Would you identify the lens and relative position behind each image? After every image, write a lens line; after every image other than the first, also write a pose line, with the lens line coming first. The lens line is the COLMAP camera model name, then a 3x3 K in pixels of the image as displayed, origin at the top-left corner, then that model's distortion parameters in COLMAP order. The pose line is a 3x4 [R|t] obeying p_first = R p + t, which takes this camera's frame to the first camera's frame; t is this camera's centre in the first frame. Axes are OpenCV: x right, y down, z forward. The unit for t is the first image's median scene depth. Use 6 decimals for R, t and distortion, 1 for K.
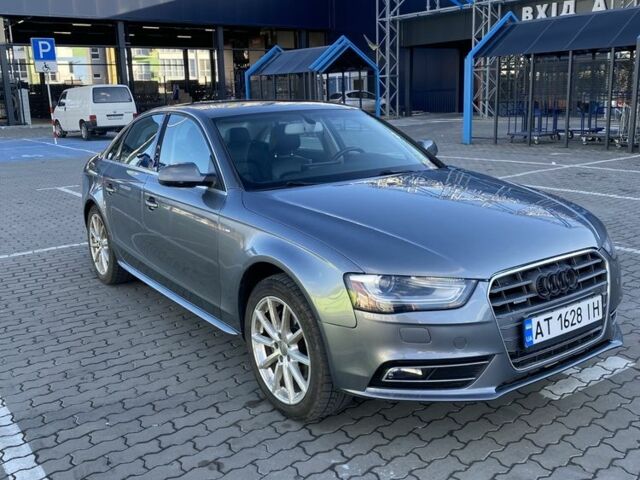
lens RADIAL K [[645.7, 0, 321.6], [0, 645.7, 231.3], [0, 0, 1]] dist [0.135830, -0.364960]
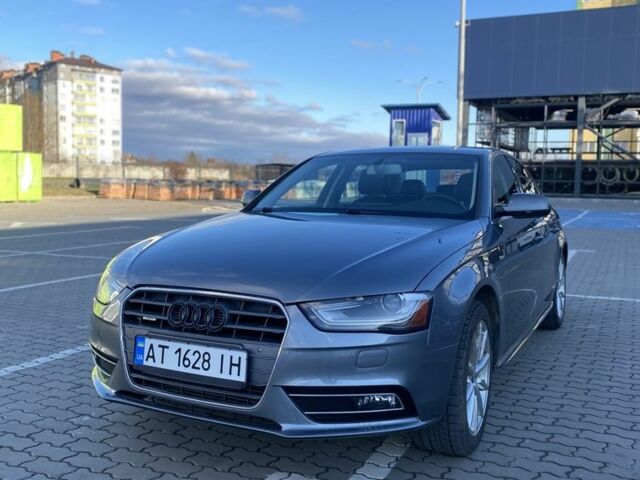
lens RADIAL K [[645.7, 0, 321.6], [0, 645.7, 231.3], [0, 0, 1]] dist [0.135830, -0.364960]
pose [[0.462404, 0.100849, -0.880915, 1.250898], [-0.206881, 0.978360, 0.003411, -0.079445], [0.862196, 0.180667, 0.473262, 0.707883]]
